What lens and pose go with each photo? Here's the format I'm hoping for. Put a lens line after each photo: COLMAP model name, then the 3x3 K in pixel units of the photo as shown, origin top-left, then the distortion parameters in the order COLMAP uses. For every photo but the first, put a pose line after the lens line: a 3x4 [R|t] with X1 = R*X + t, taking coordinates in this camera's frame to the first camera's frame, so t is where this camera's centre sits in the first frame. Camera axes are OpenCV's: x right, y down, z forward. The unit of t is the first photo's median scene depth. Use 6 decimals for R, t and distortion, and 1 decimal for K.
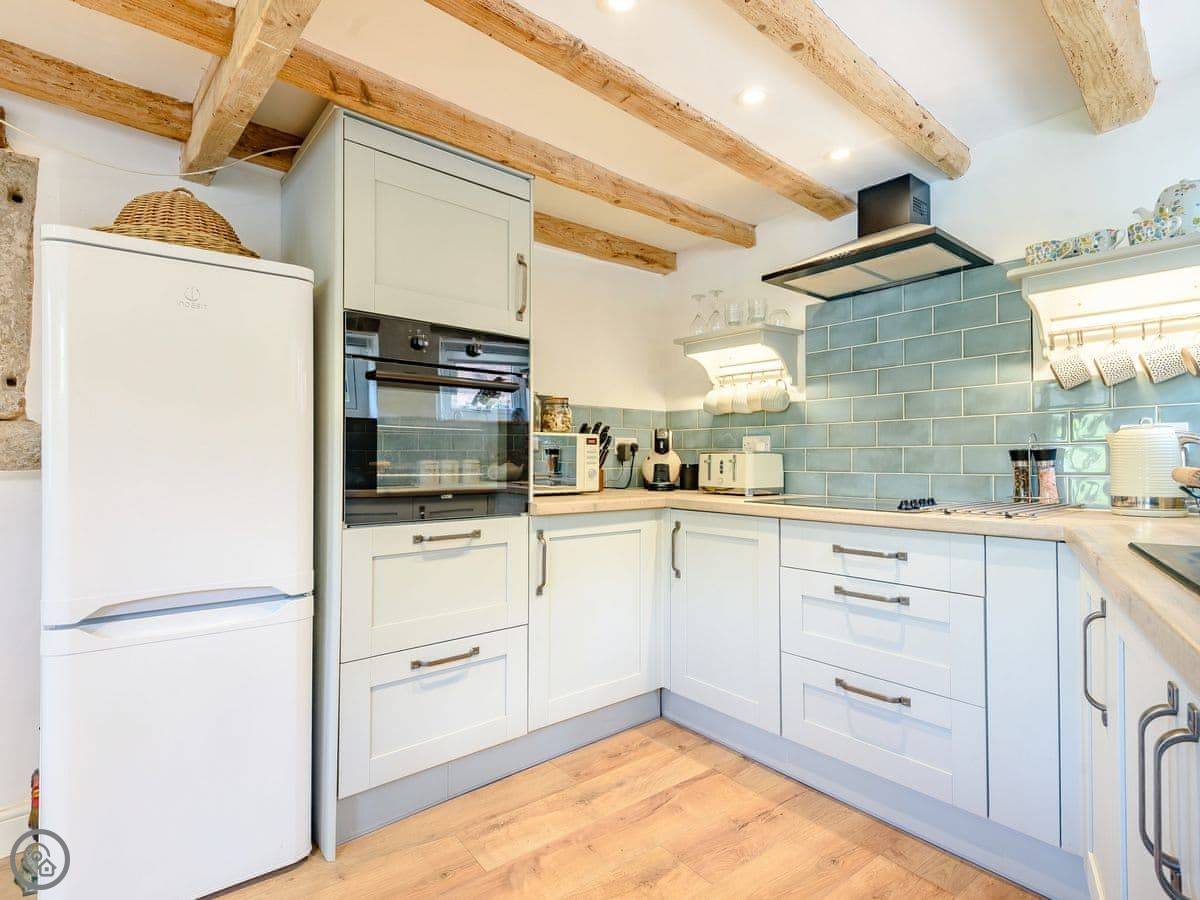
lens RADIAL K [[609.5, 0, 594.4], [0, 609.5, 444.8], [0, 0, 1]] dist [0.031142, -0.019724]
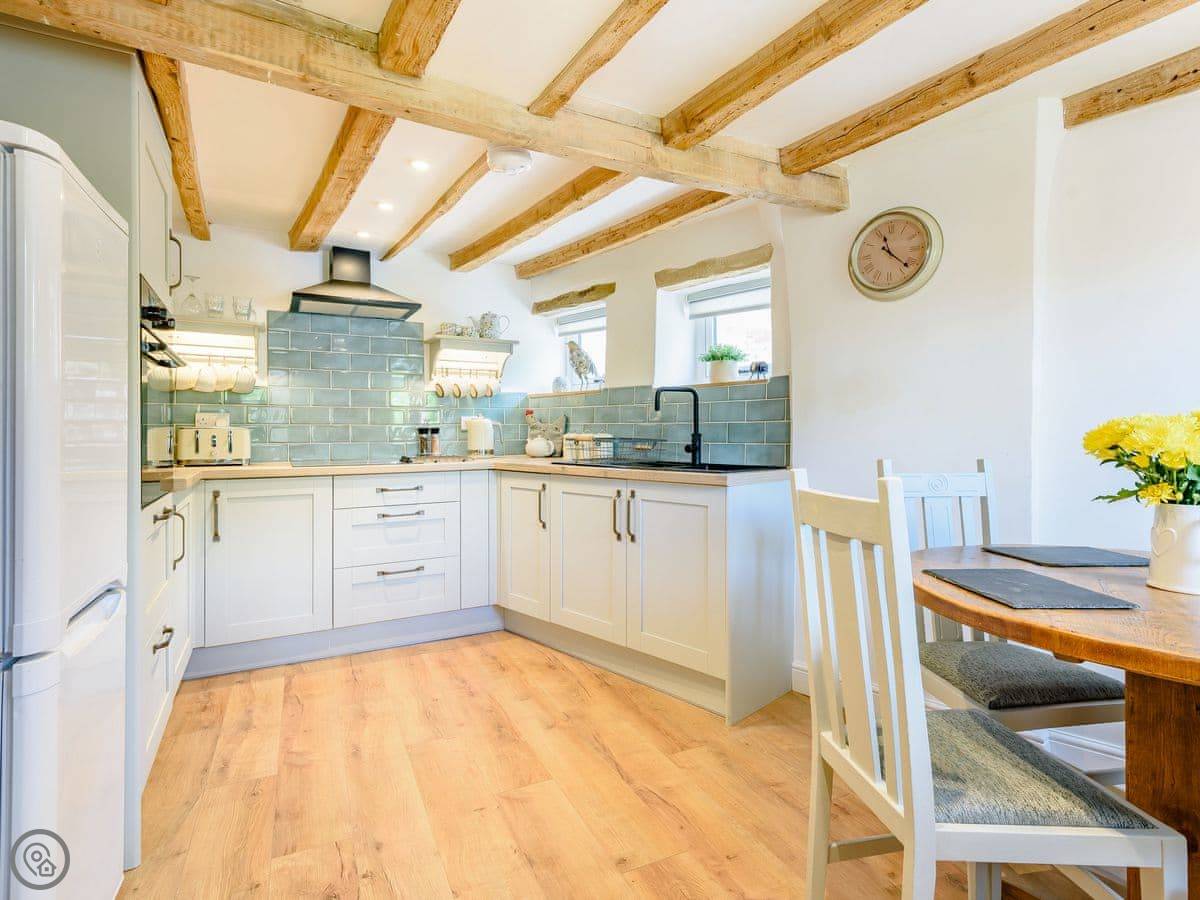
lens RADIAL K [[622.3, 0, 594.7], [0, 622.3, 431.0], [0, 0, 1]] dist [0.037229, -0.025042]
pose [[0.210571, 0.000358, 0.977579, -0.980859], [-0.019369, 0.999805, 0.003806, 0.000354], [-0.977387, -0.019736, 0.210537, 0.111047]]
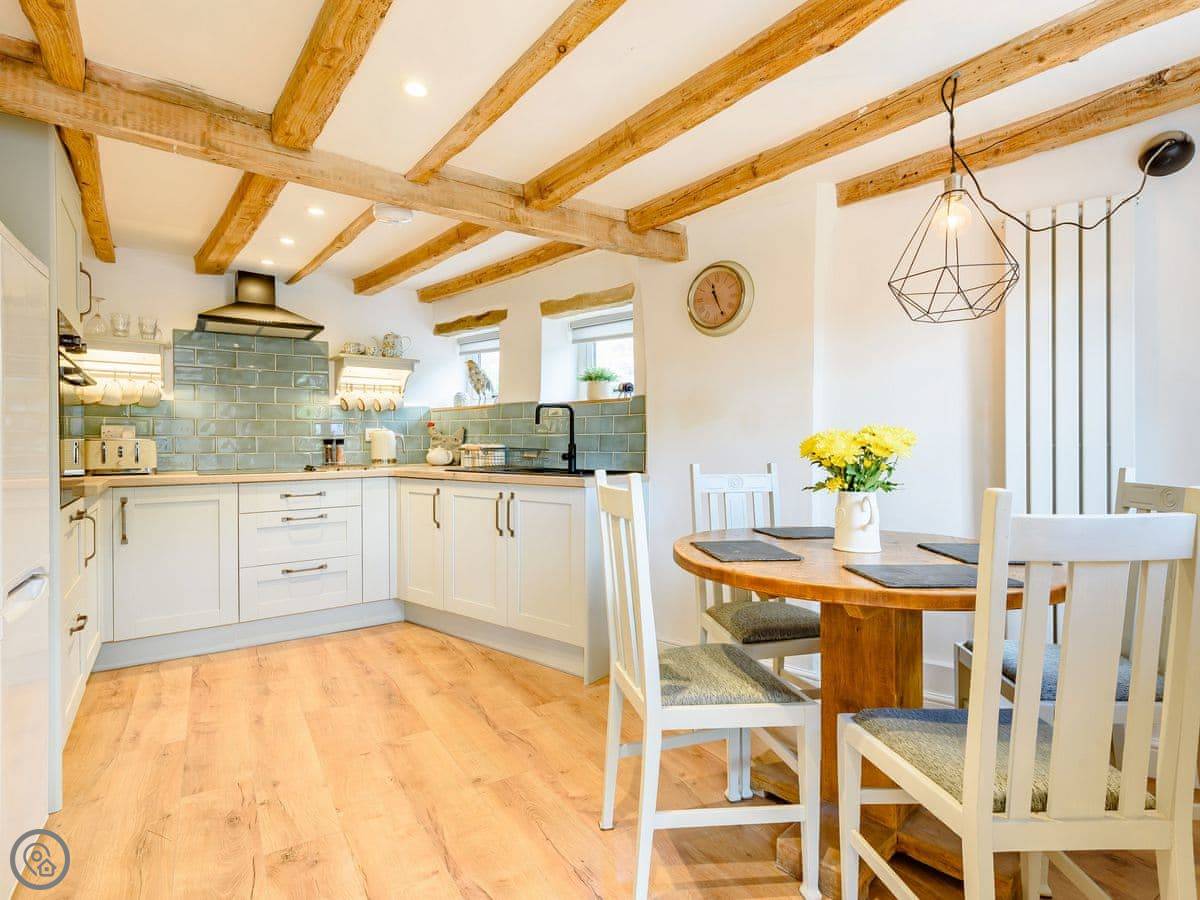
lens RADIAL K [[609.5, 0, 594.4], [0, 609.5, 444.8], [0, 0, 1]] dist [0.031142, -0.019724]
pose [[0.092594, -0.005822, 0.995687, -1.157778], [-0.017946, 0.999811, 0.007515, -0.003460], [-0.995542, -0.018564, 0.092472, -0.033560]]
